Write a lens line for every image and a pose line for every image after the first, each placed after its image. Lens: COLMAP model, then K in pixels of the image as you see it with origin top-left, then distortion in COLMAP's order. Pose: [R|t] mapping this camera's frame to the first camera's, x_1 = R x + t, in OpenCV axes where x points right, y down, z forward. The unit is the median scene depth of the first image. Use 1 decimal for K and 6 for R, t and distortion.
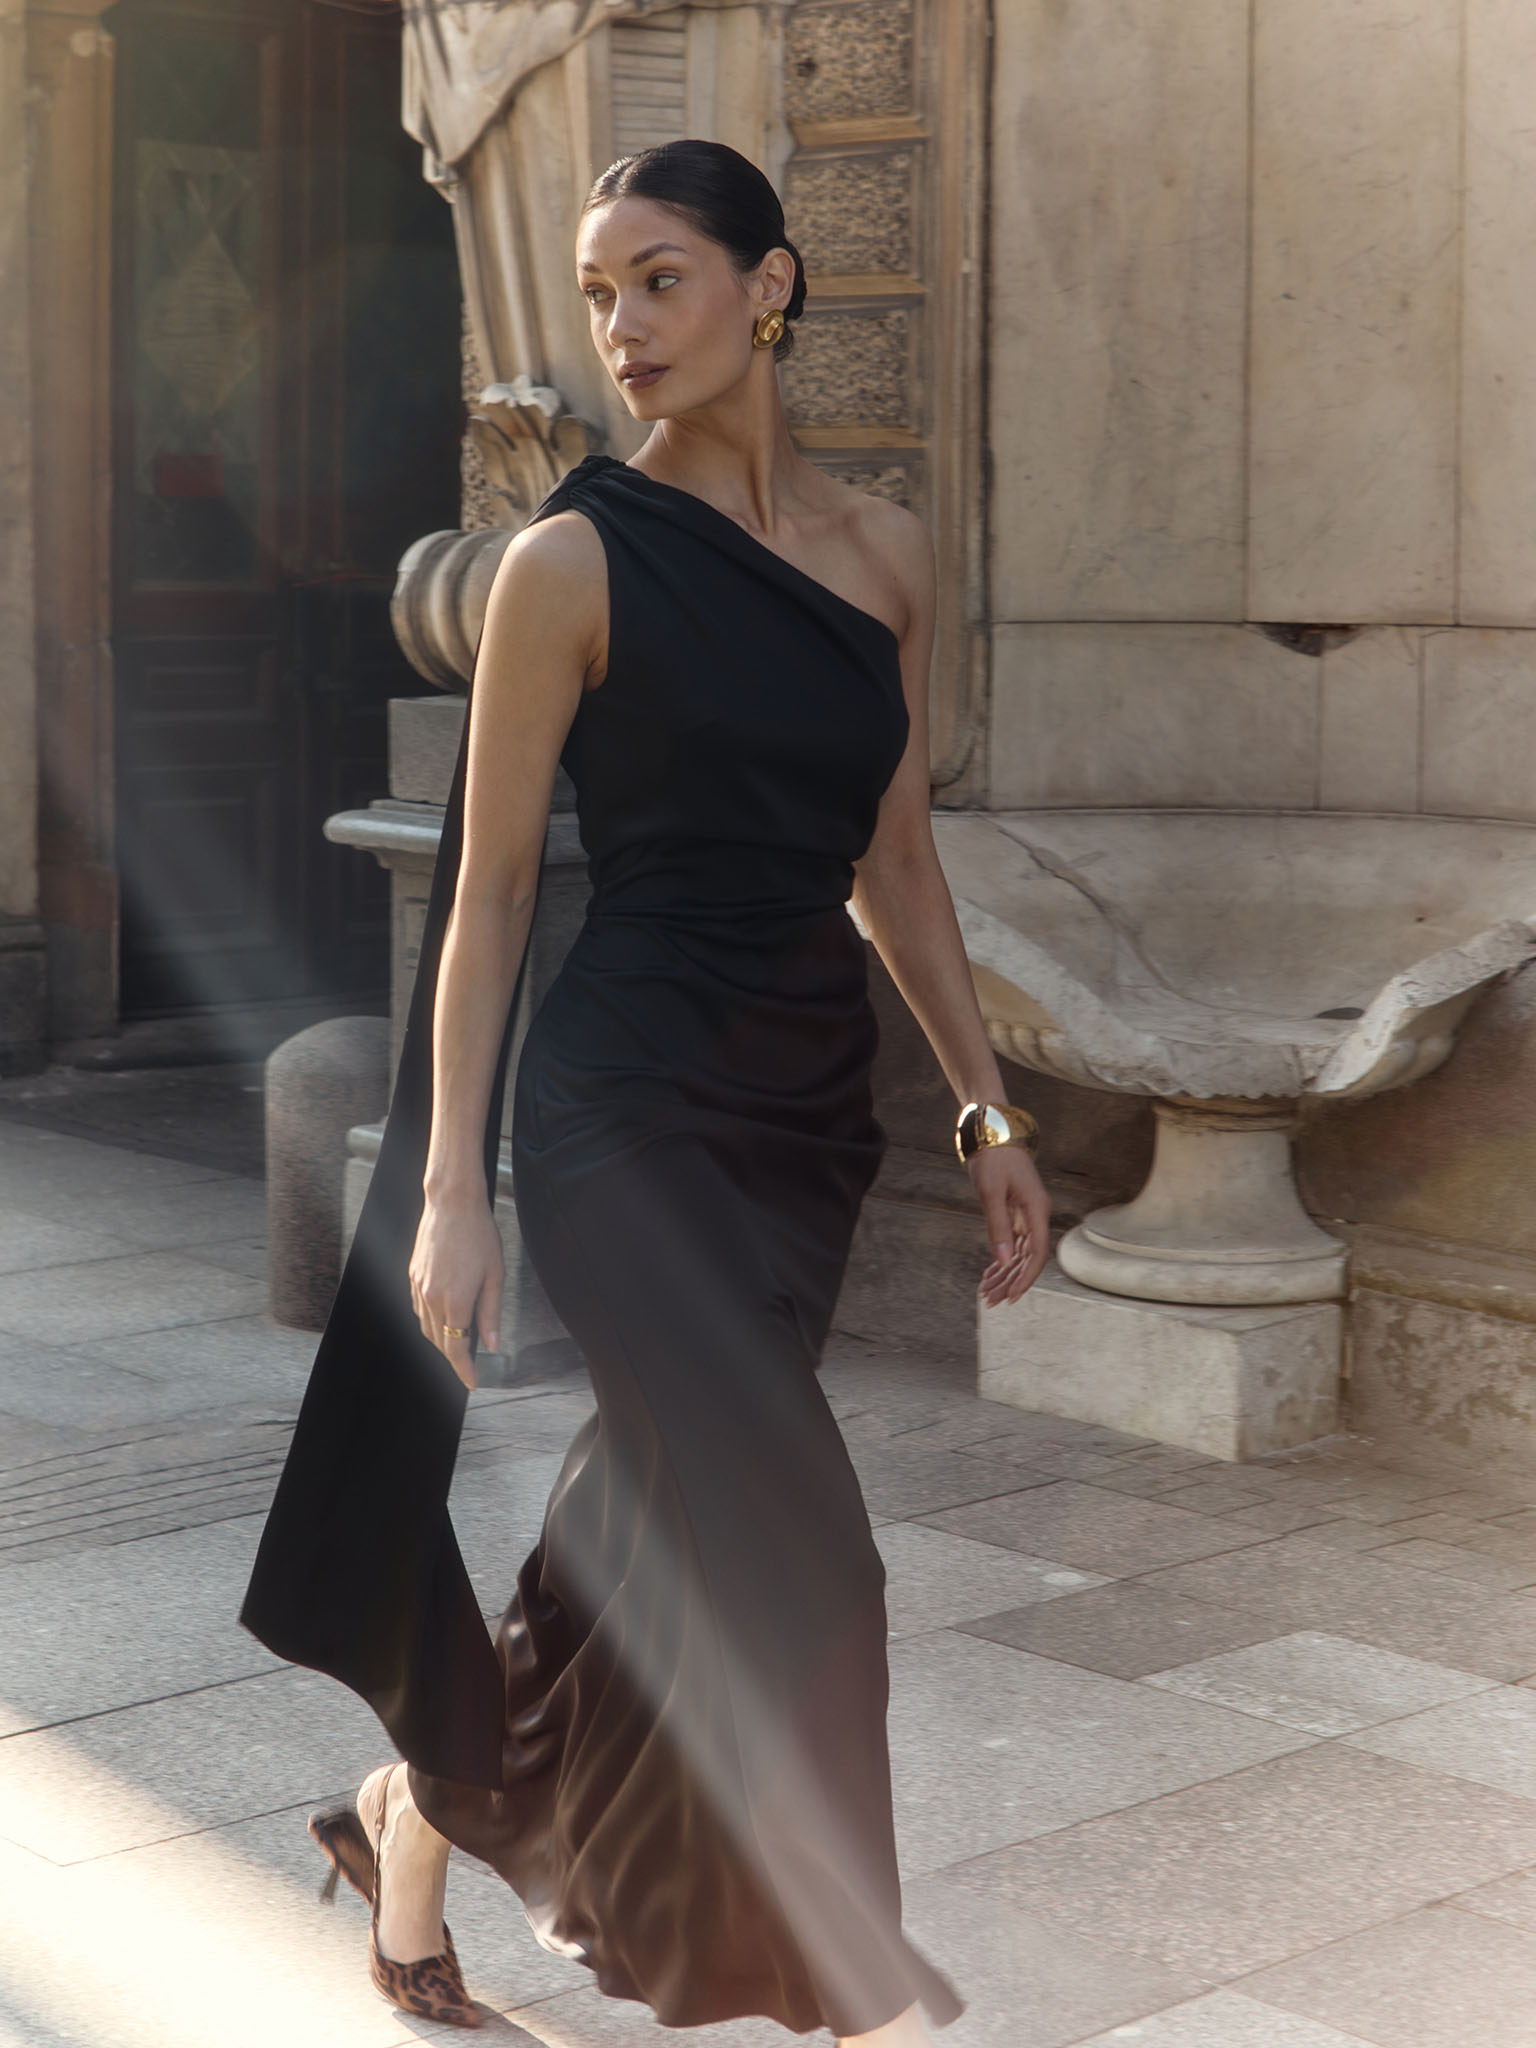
lens RADIAL K [[4298.7, 0, 763.9], [0, 4298.7, 1012.1], [0, 0, 1]] dist [-0.130820, 0.000000]
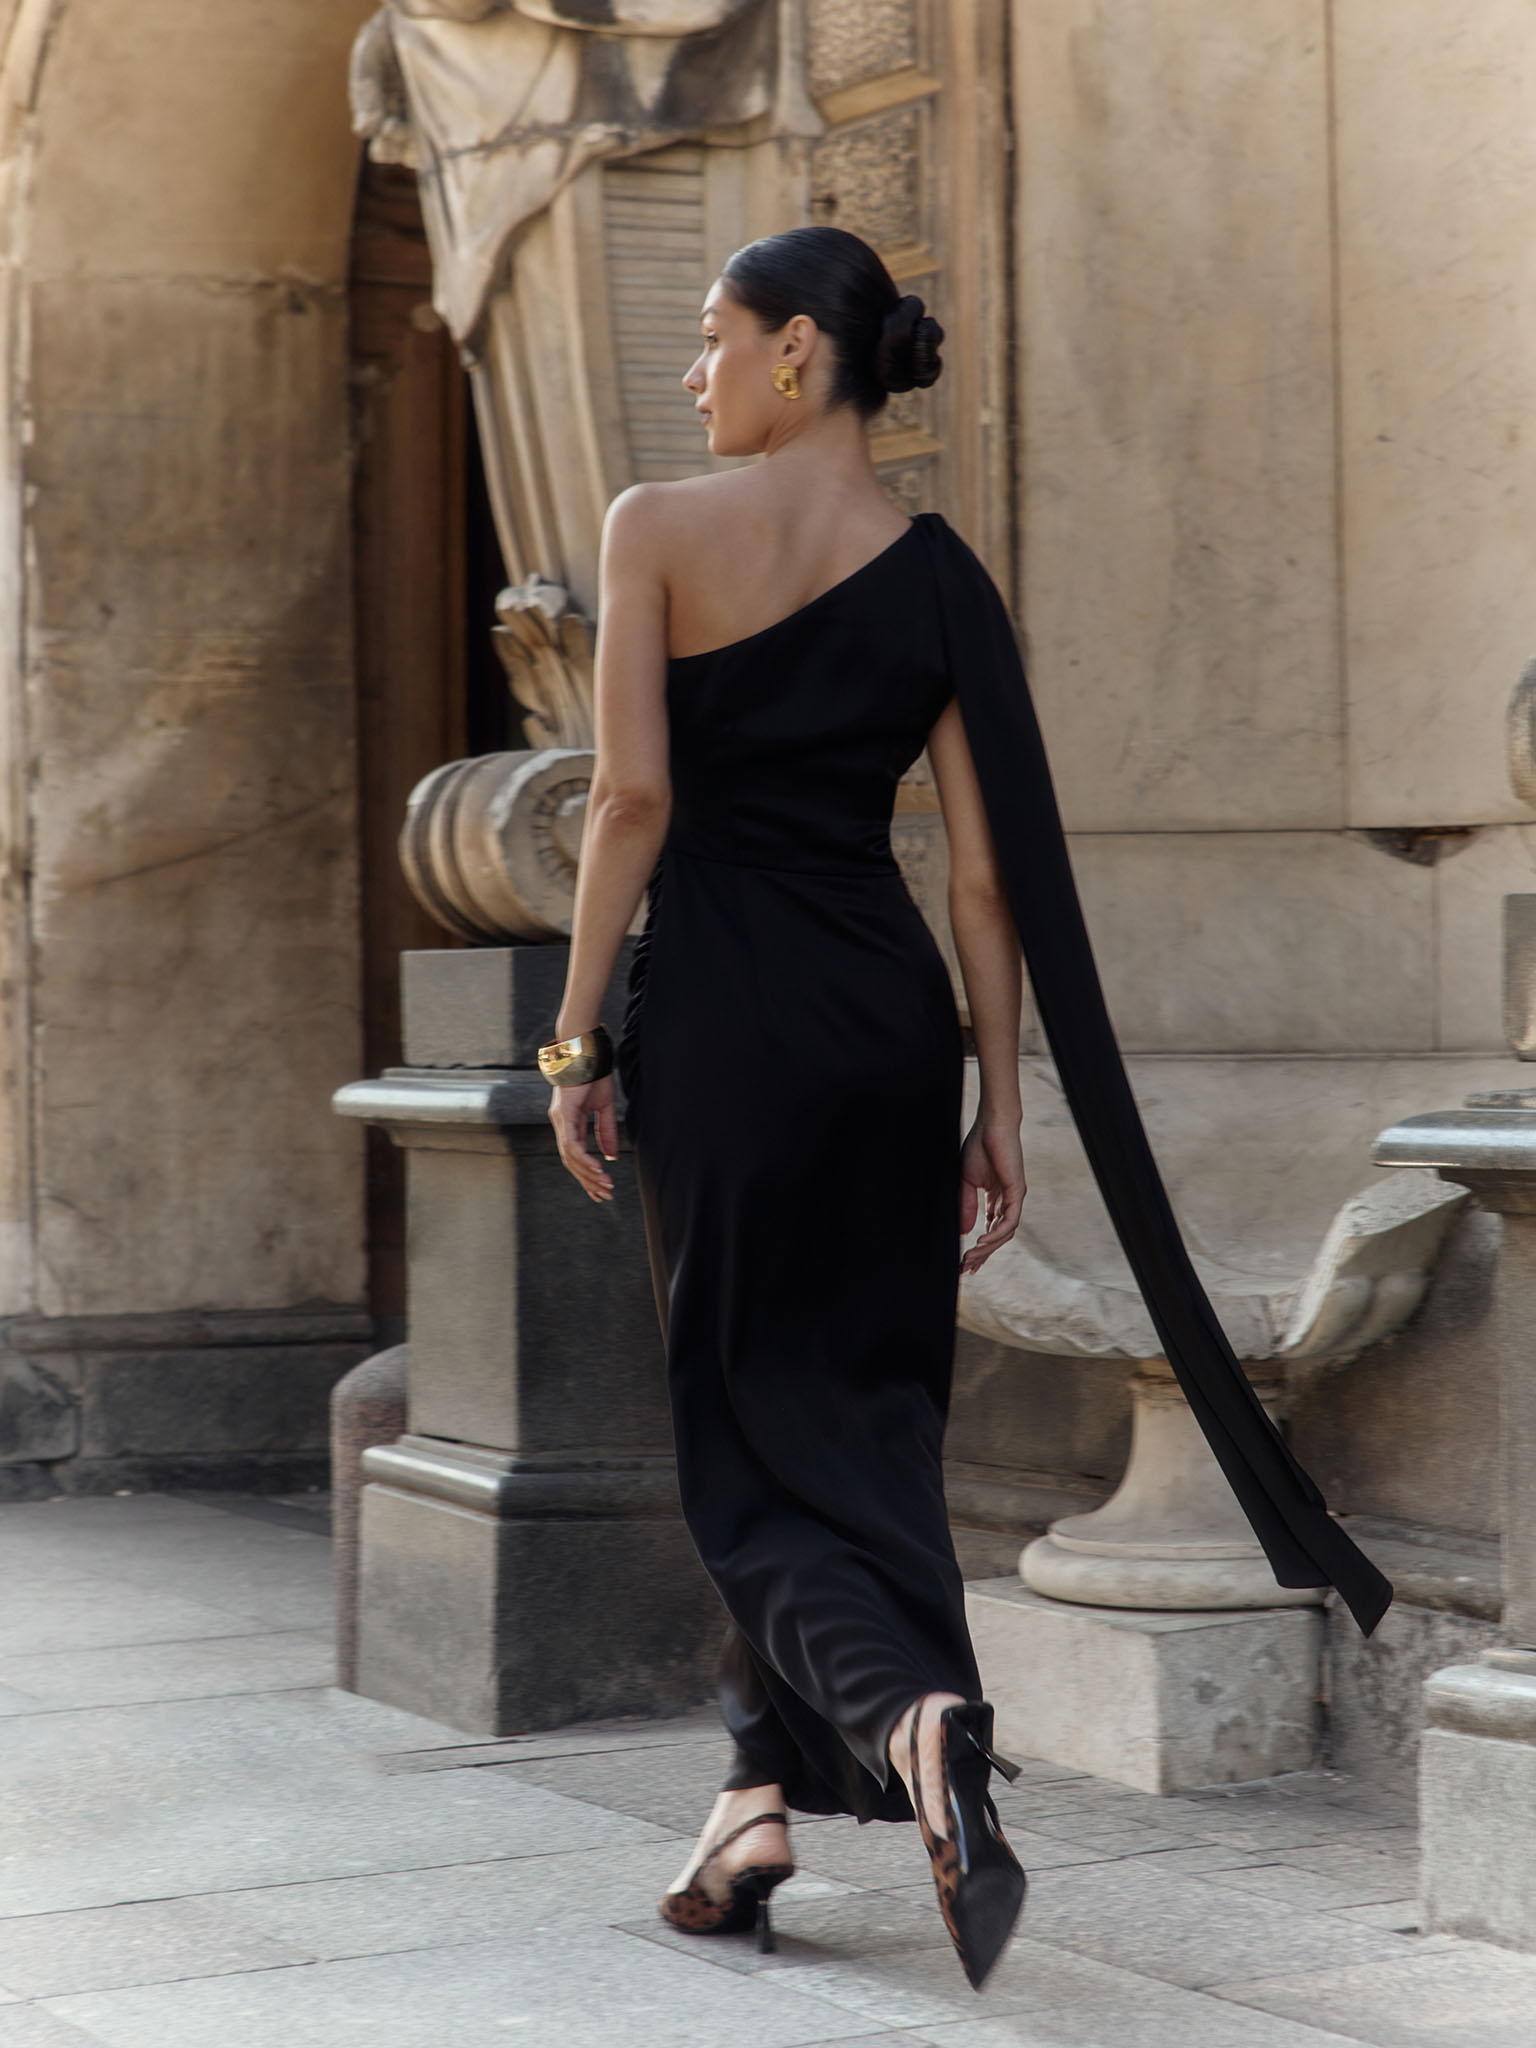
lens RADIAL K [[5101.7, 0, 771.5], [0, 5101.7, 1034.2], [0, 0, 1]] dist [-0.086911, 0.000000]
pose [[0.968587, -0.017202, -0.248077, 0.255185], [-0.013308, 0.992589, -0.120788, 0.071537], [0.248317, 0.120295, 0.961180, 0.025546]]
